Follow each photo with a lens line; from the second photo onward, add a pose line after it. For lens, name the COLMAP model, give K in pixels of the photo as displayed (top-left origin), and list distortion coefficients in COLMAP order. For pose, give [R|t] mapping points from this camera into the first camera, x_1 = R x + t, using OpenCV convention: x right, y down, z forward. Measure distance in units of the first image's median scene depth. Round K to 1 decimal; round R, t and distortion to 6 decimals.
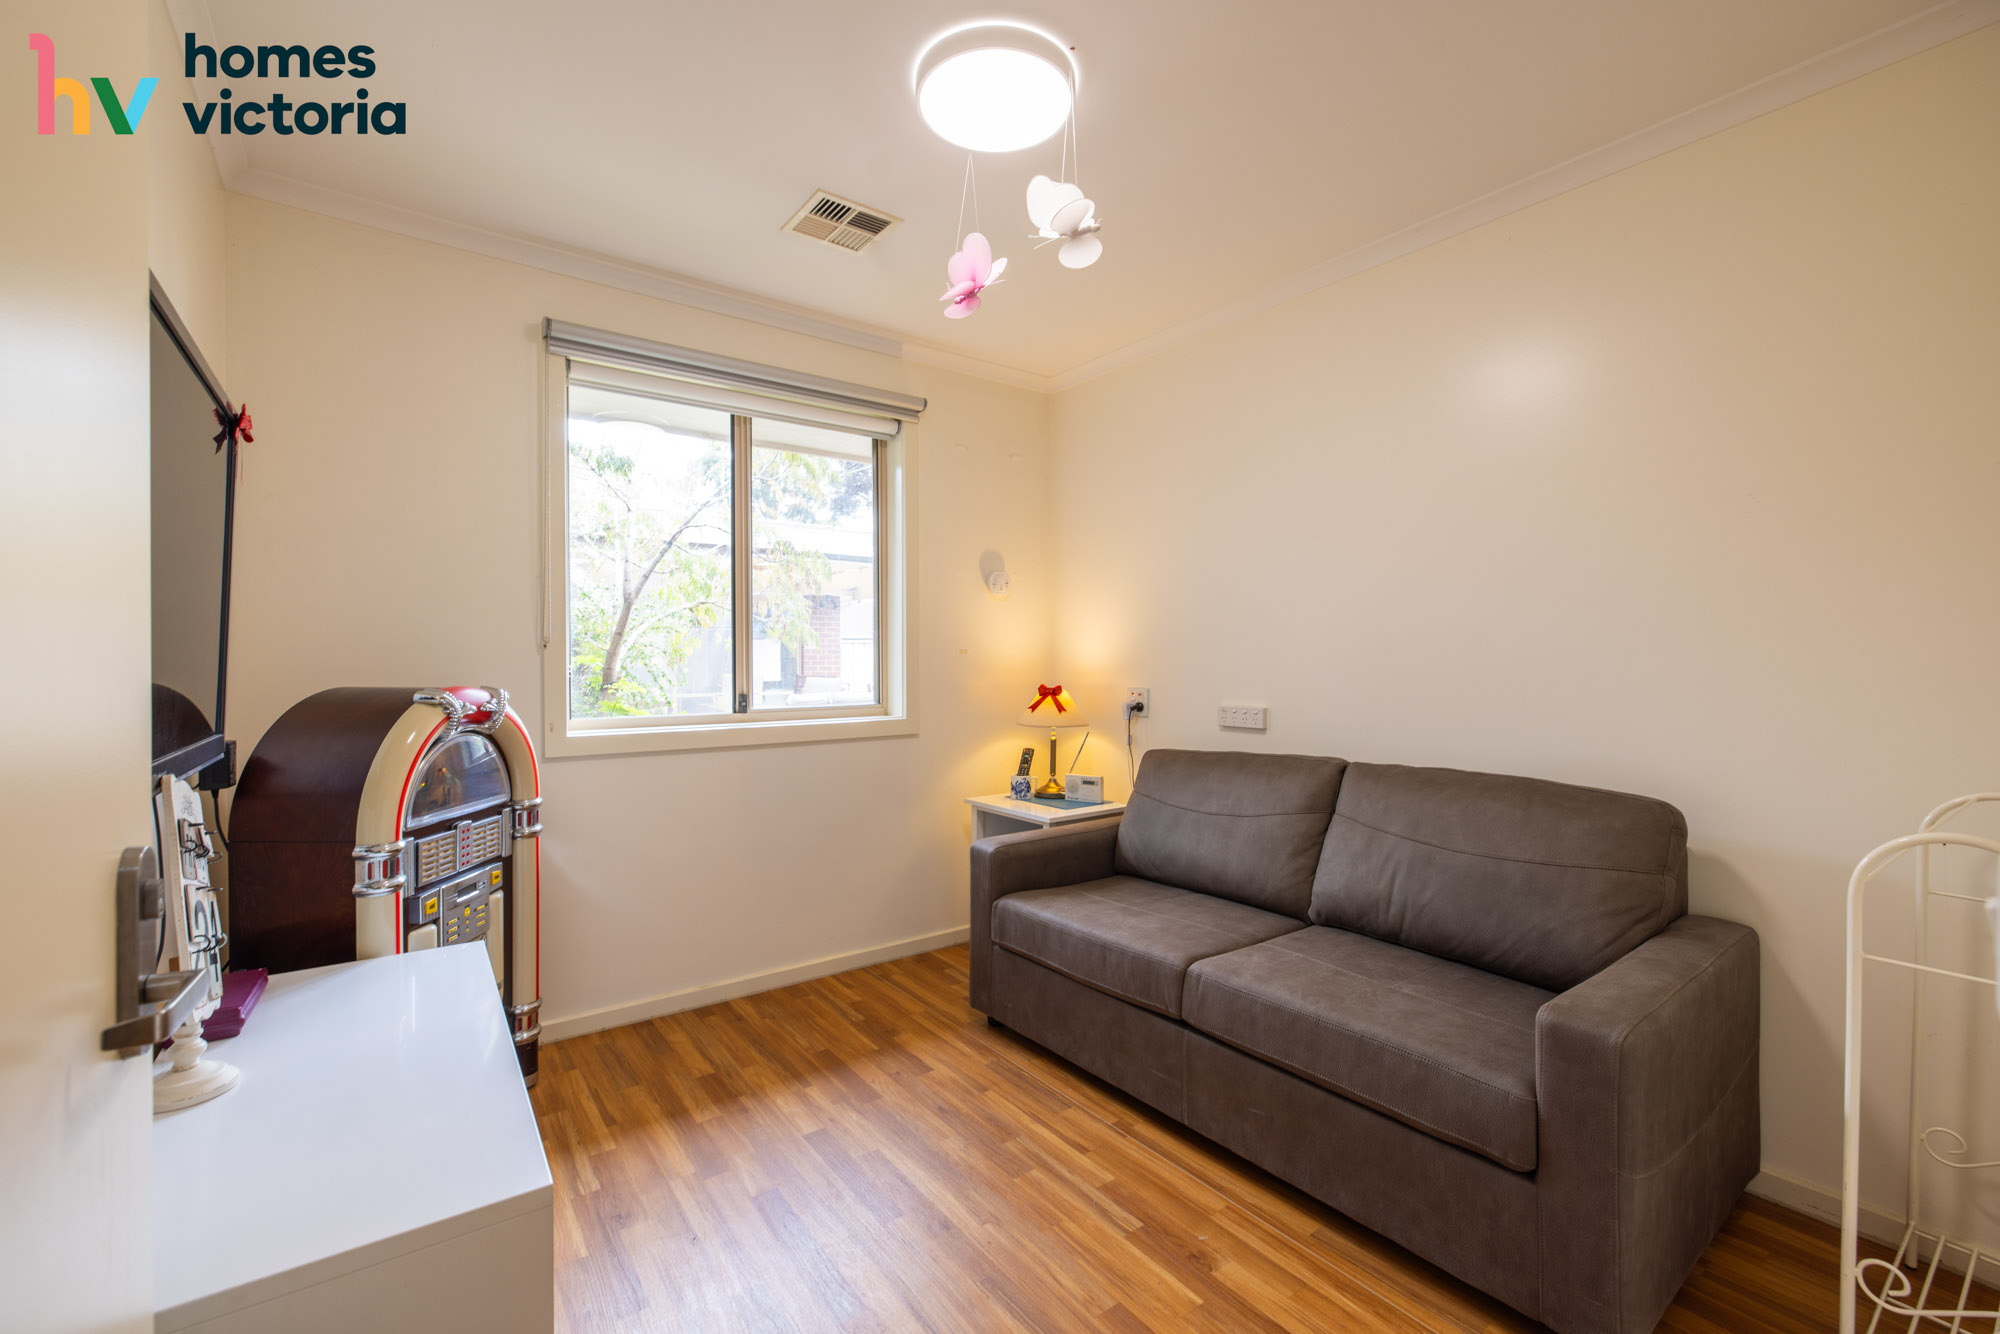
lens RADIAL K [[837.2, 0, 999.5], [0, 837.2, 658.6], [0, 0, 1]] dist [-0.000595, 0.000115]
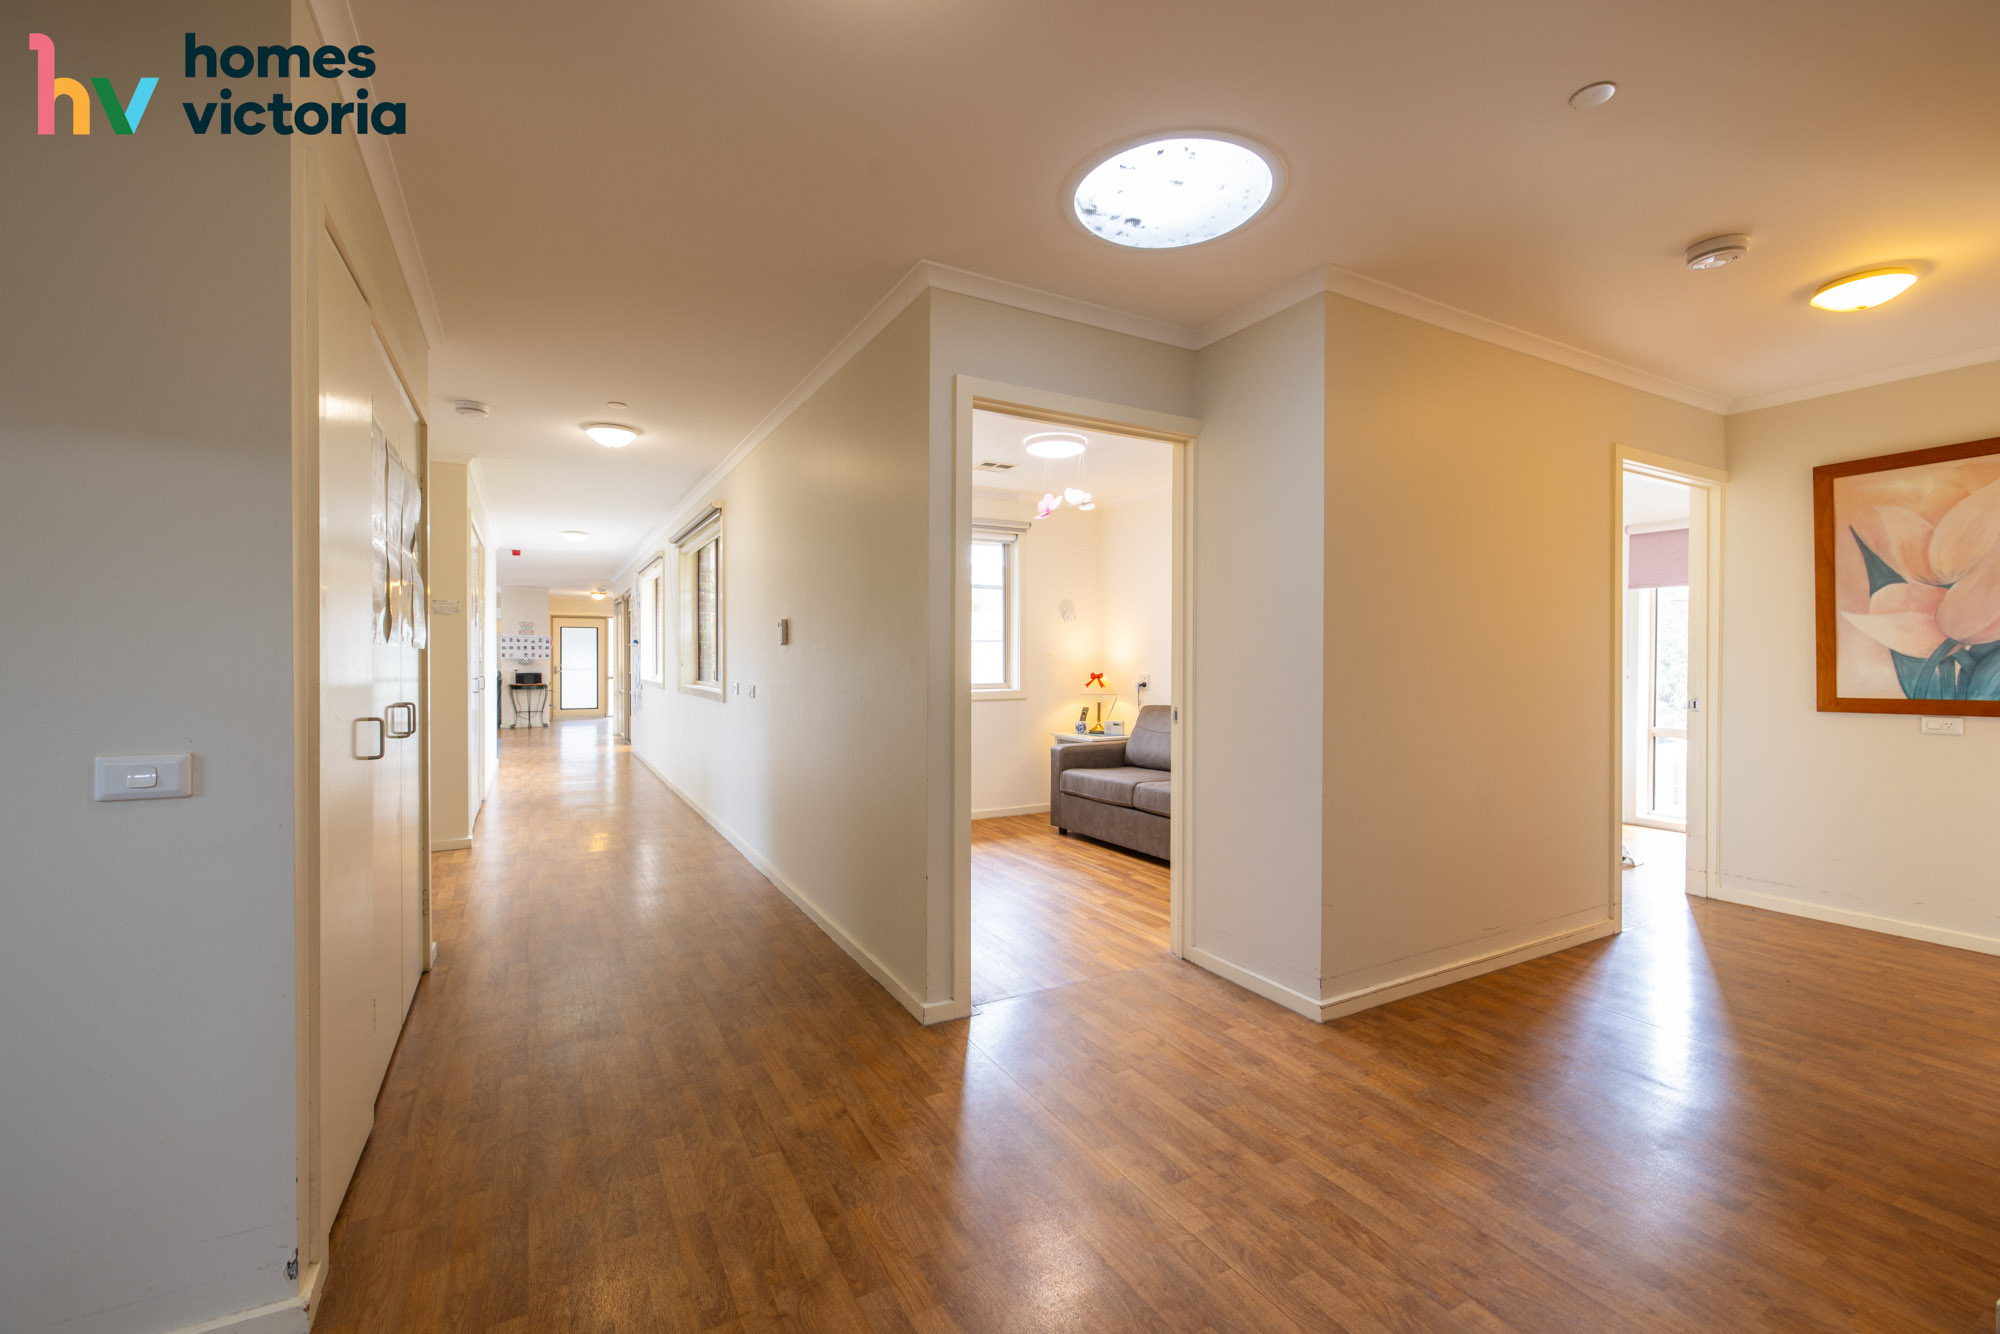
lens RADIAL K [[837.2, 0, 999.8], [0, 837.2, 664.8], [0, 0, 1]] dist [-0.000595, 0.000115]
pose [[0.991490, 0.001540, -0.130174, 0.092168], [-0.000405, 0.999962, 0.008750, -0.002529], [0.130182, -0.008623, 0.991453, -0.907917]]
